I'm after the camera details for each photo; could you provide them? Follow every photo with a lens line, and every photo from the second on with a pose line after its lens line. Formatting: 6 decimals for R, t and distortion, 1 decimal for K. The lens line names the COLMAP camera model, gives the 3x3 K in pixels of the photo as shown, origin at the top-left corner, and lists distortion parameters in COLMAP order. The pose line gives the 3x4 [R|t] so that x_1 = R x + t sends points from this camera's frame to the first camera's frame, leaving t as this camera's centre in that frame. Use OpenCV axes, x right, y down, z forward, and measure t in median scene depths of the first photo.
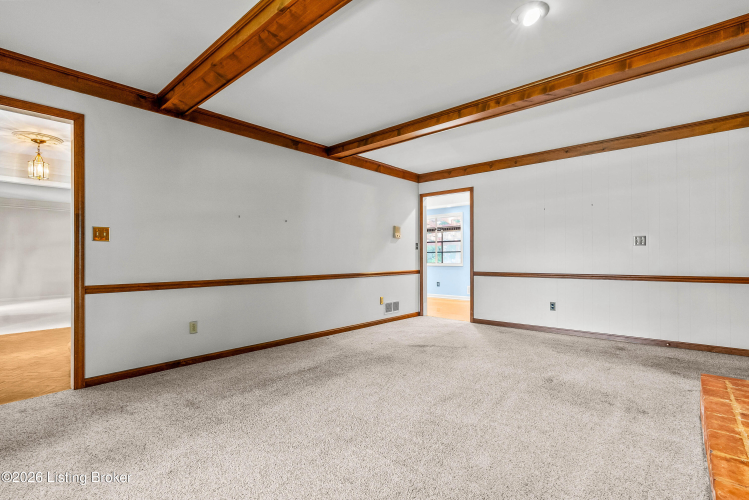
lens RADIAL K [[359.4, 0, 371.2], [0, 359.4, 256.9], [0, 0, 1]] dist [-0.004140, -0.000155]
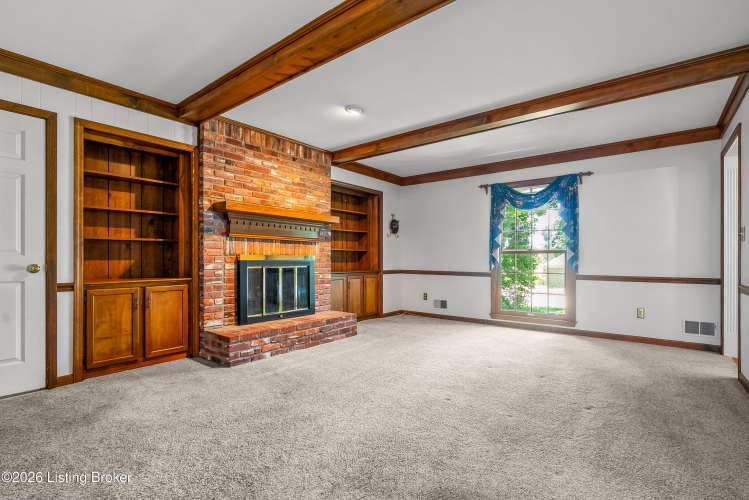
lens RADIAL K [[359.4, 0, 377.0], [0, 359.4, 255.4], [0, 0, 1]] dist [-0.004140, -0.000155]
pose [[-0.997393, 0.000001, -0.072159, 0.328313], [0.000476, 0.999978, -0.006575, 0.003431], [0.072157, -0.006592, -0.997371, 1.865896]]
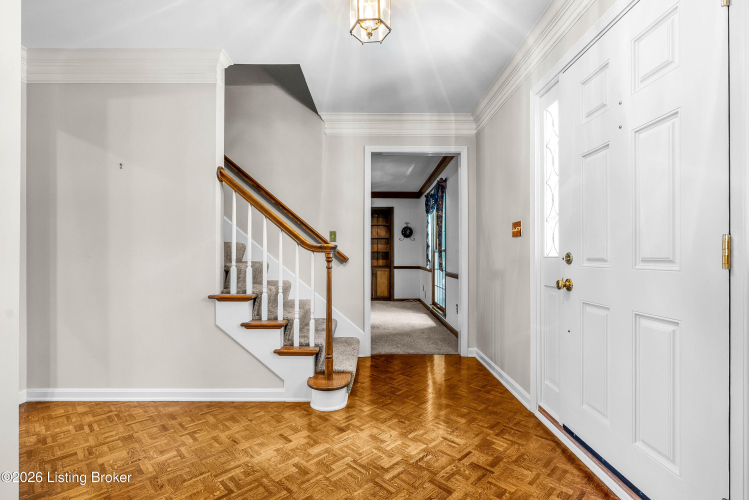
lens RADIAL K [[359.4, 0, 373.7], [0, 359.4, 251.9], [0, 0, 1]] dist [-0.004140, -0.000155]
pose [[-0.681184, 0.006462, 0.732084, -1.703330], [0.000328, 0.999964, -0.008521, -0.007916], [-0.732113, -0.005564, -0.681161, 1.802307]]
